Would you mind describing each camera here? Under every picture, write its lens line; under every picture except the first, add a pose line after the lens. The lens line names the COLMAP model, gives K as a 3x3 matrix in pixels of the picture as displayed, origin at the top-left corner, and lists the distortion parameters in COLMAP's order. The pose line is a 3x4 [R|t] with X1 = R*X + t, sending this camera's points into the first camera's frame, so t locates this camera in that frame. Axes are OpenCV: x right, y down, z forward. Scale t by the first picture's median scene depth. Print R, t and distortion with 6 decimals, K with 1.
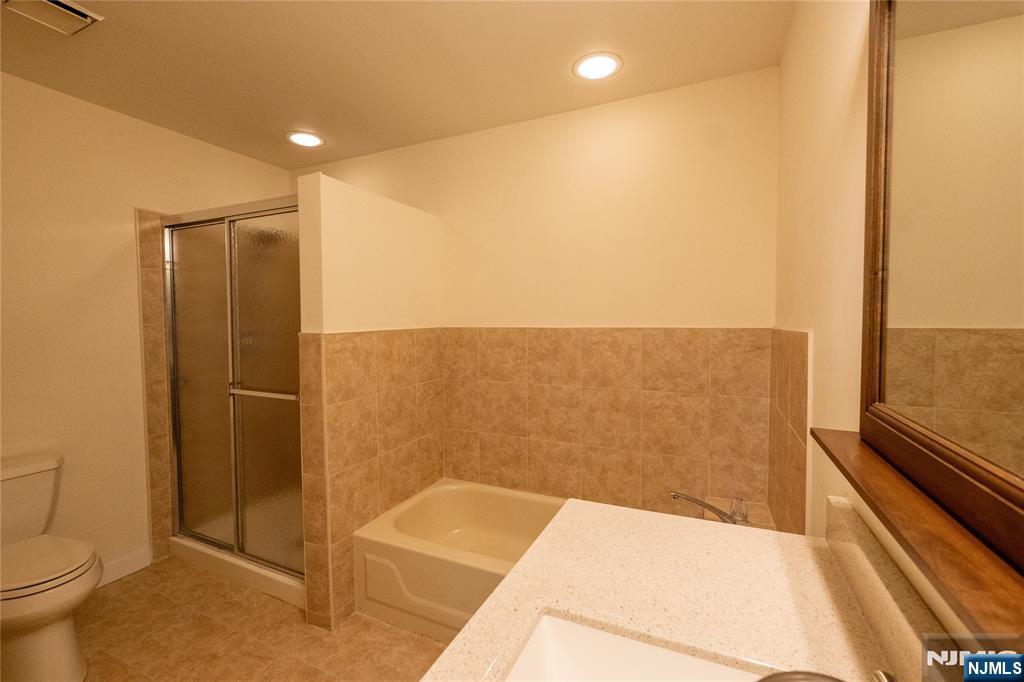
lens RADIAL K [[424.0, 0, 518.5], [0, 424.0, 337.0], [0, 0, 1]] dist [-0.002220, -0.000046]
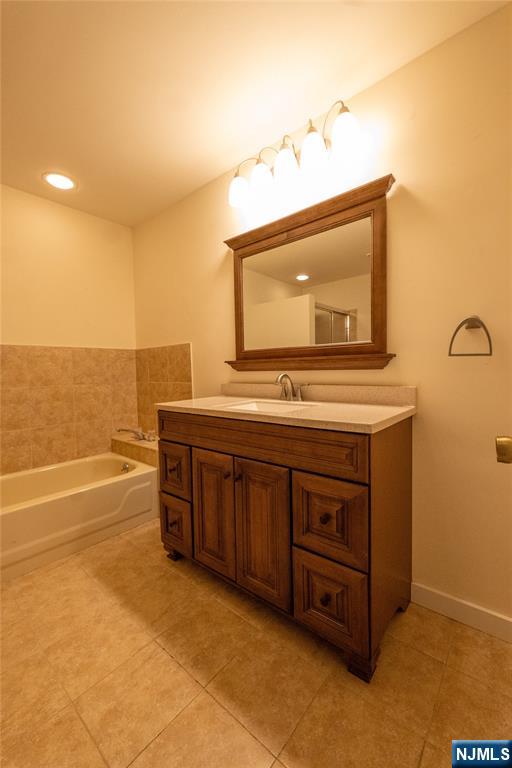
lens RADIAL K [[318.0, 0, 256.0], [0, 318.0, 384.0], [0, 0, 1]] dist [-0.002220, -0.000046]
pose [[0.274873, -0.043026, 0.960517, -0.701487], [0.055320, 0.998051, 0.028876, 0.125176], [-0.959888, 0.045198, 0.276717, -0.024291]]
